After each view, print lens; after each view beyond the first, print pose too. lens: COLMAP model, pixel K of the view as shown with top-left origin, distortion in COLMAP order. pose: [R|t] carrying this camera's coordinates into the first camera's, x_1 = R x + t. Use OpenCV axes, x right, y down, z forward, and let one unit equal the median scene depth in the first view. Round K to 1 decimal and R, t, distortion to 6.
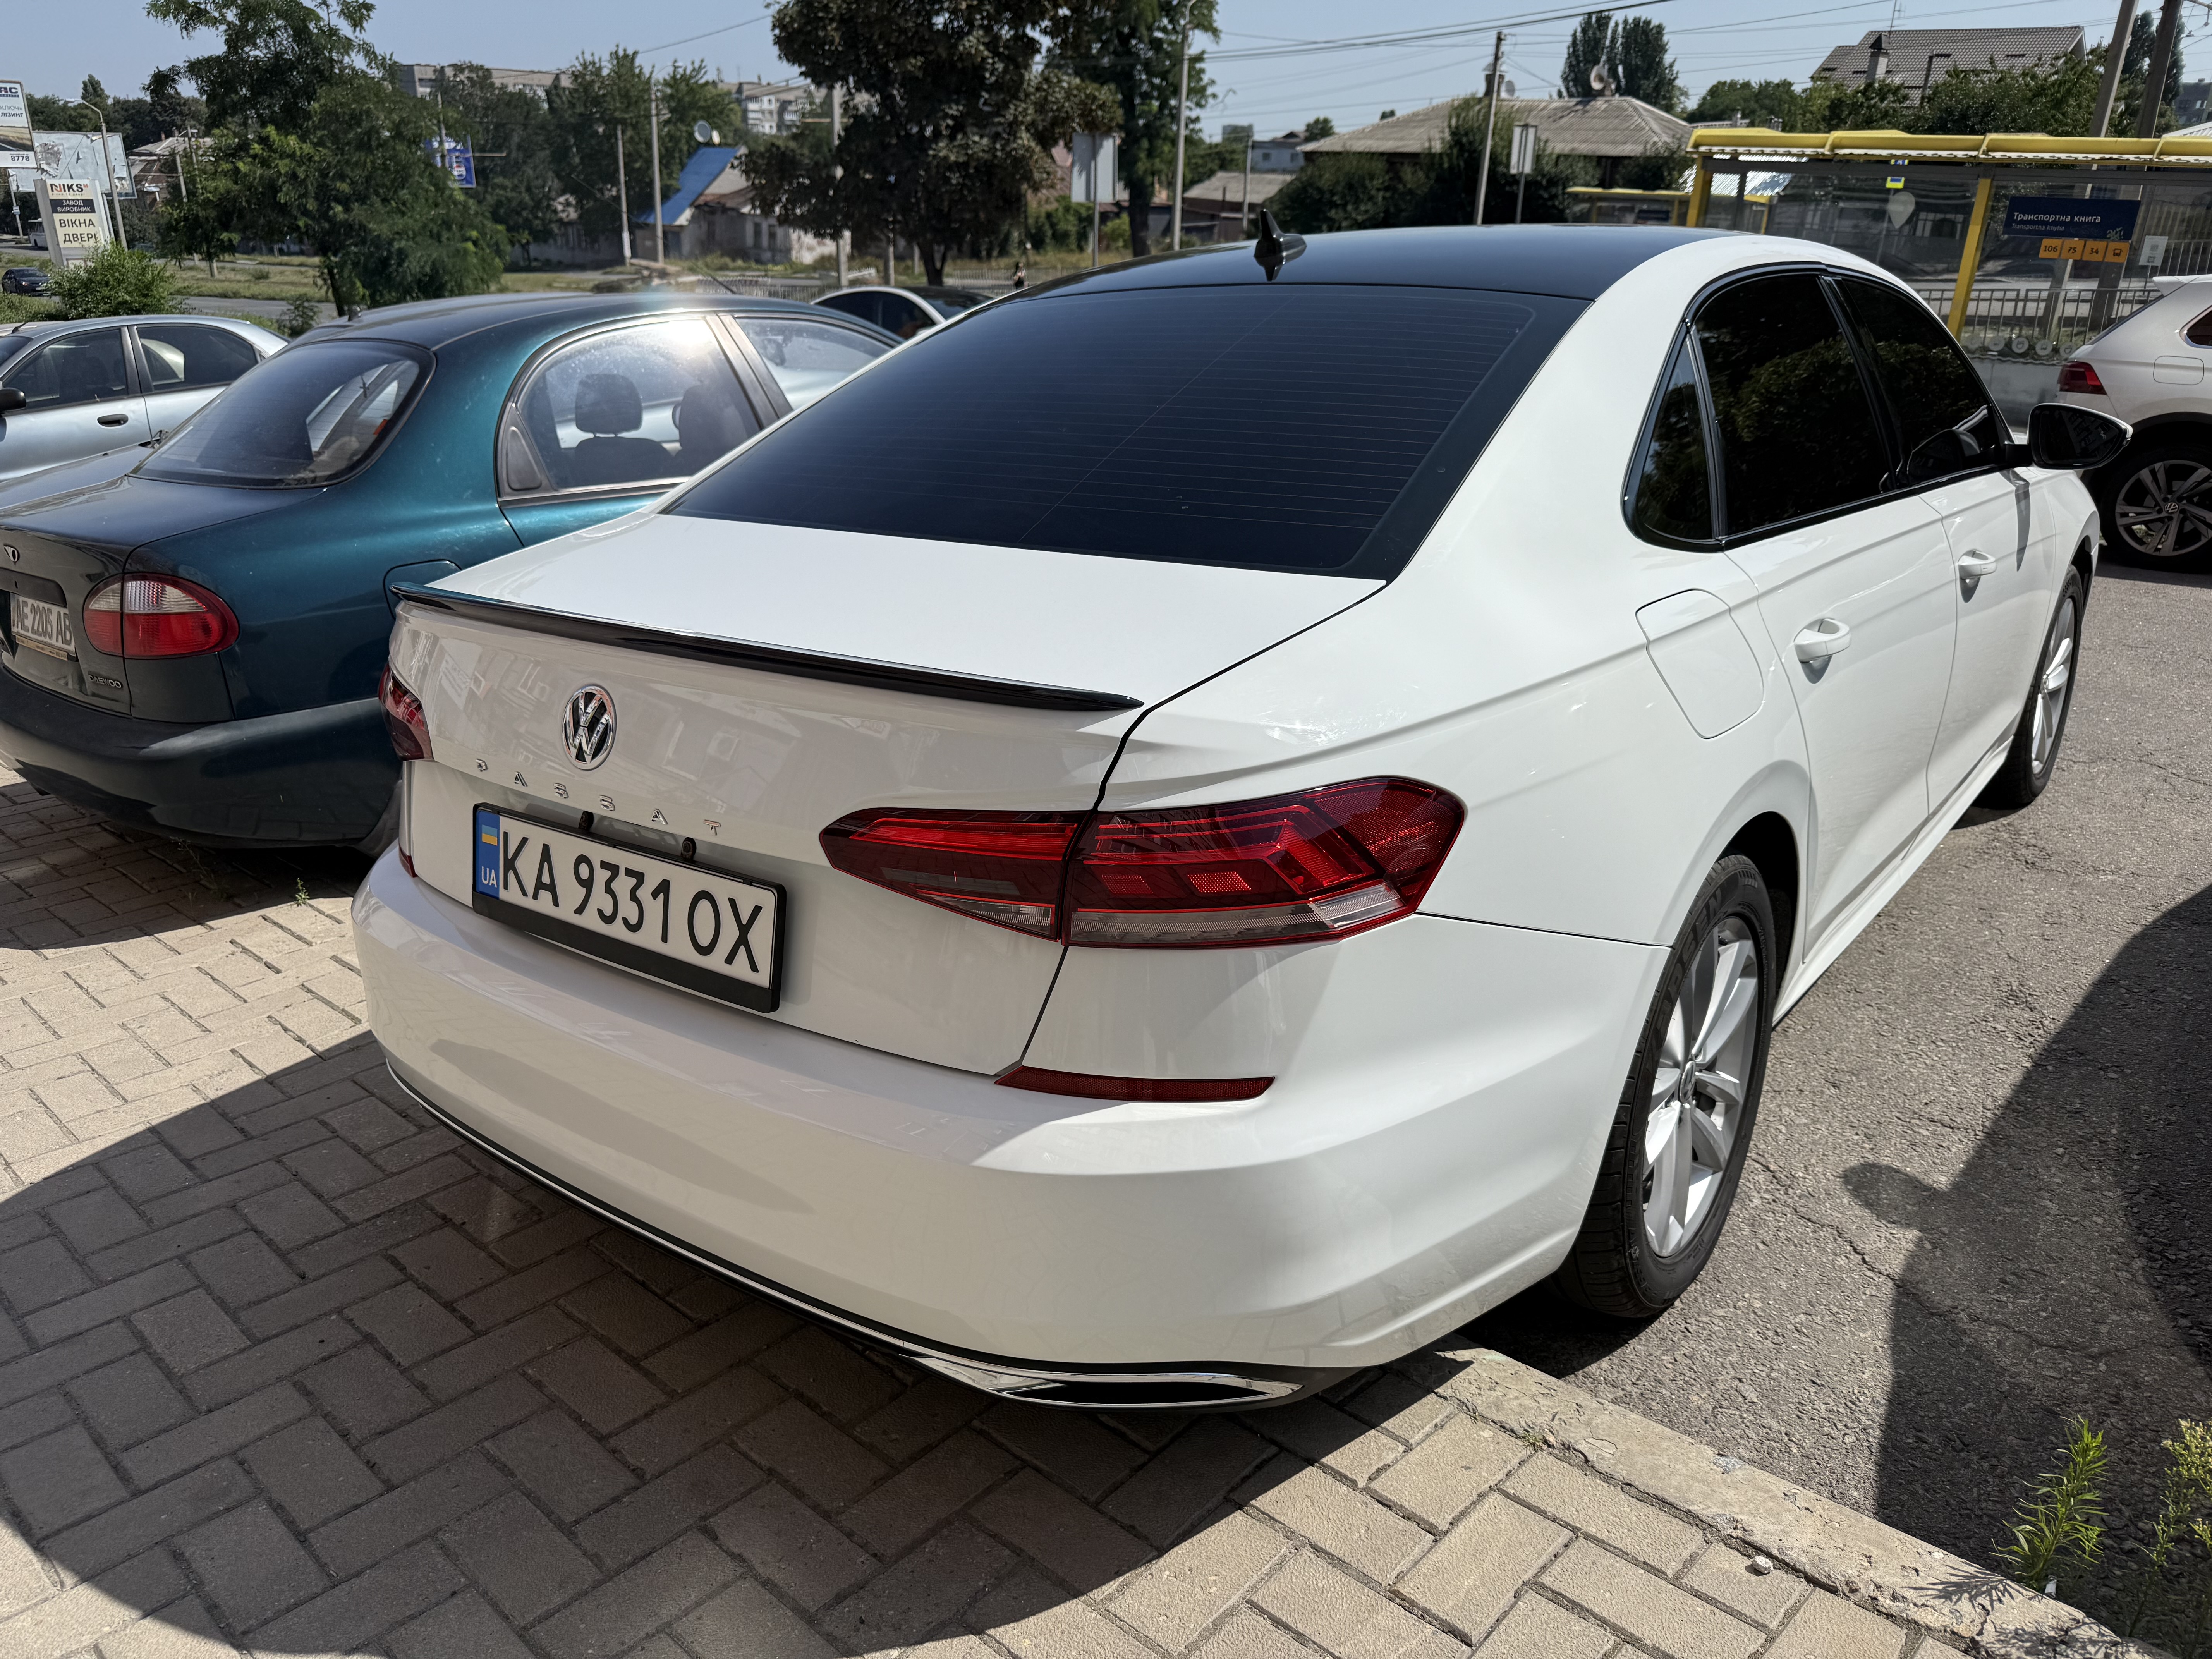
lens RADIAL K [[1535.4, 0, 1151.6], [0, 1535.4, 824.9], [0, 0, 1]] dist [-0.005387, -0.009515]
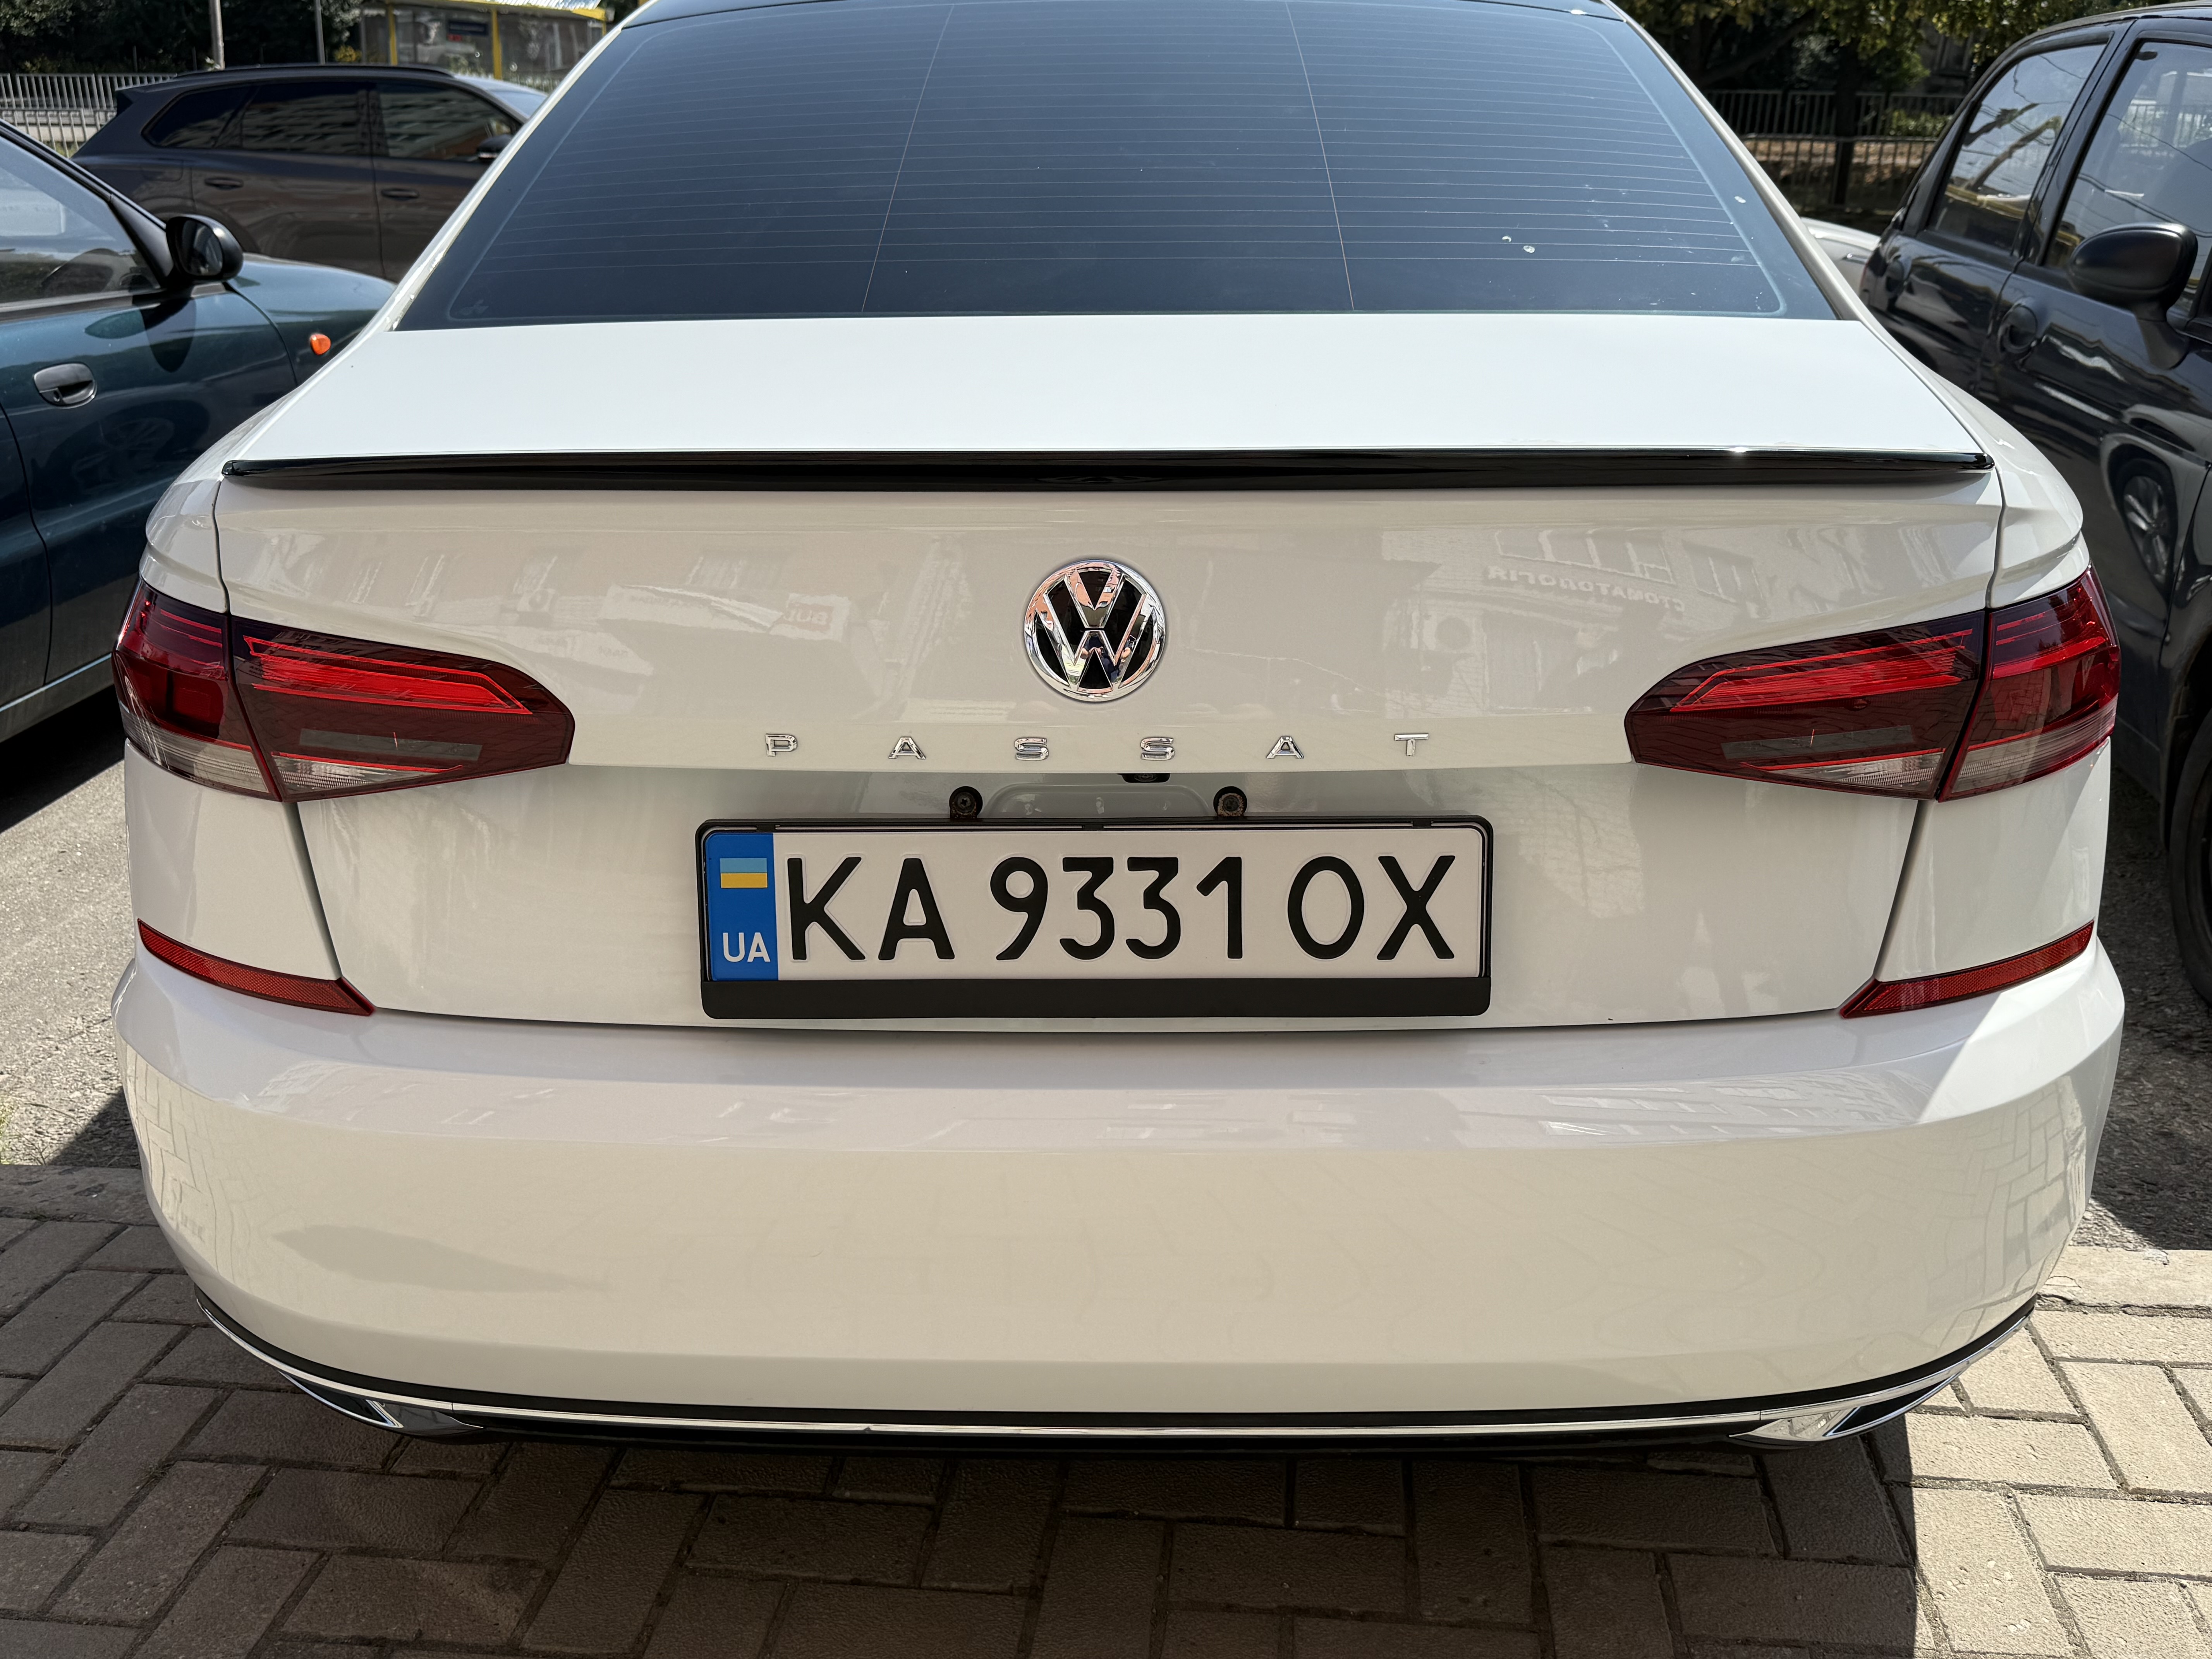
lens RADIAL K [[1945.5, 0, 1193.1], [0, 1945.5, 839.7], [0, 0, 1]] dist [-0.002610, -0.007787]
pose [[0.833690, -0.203278, 0.513458, -0.721593], [0.177441, 0.979087, 0.099513, -0.051679], [-0.522949, 0.008145, 0.852325, 0.333077]]
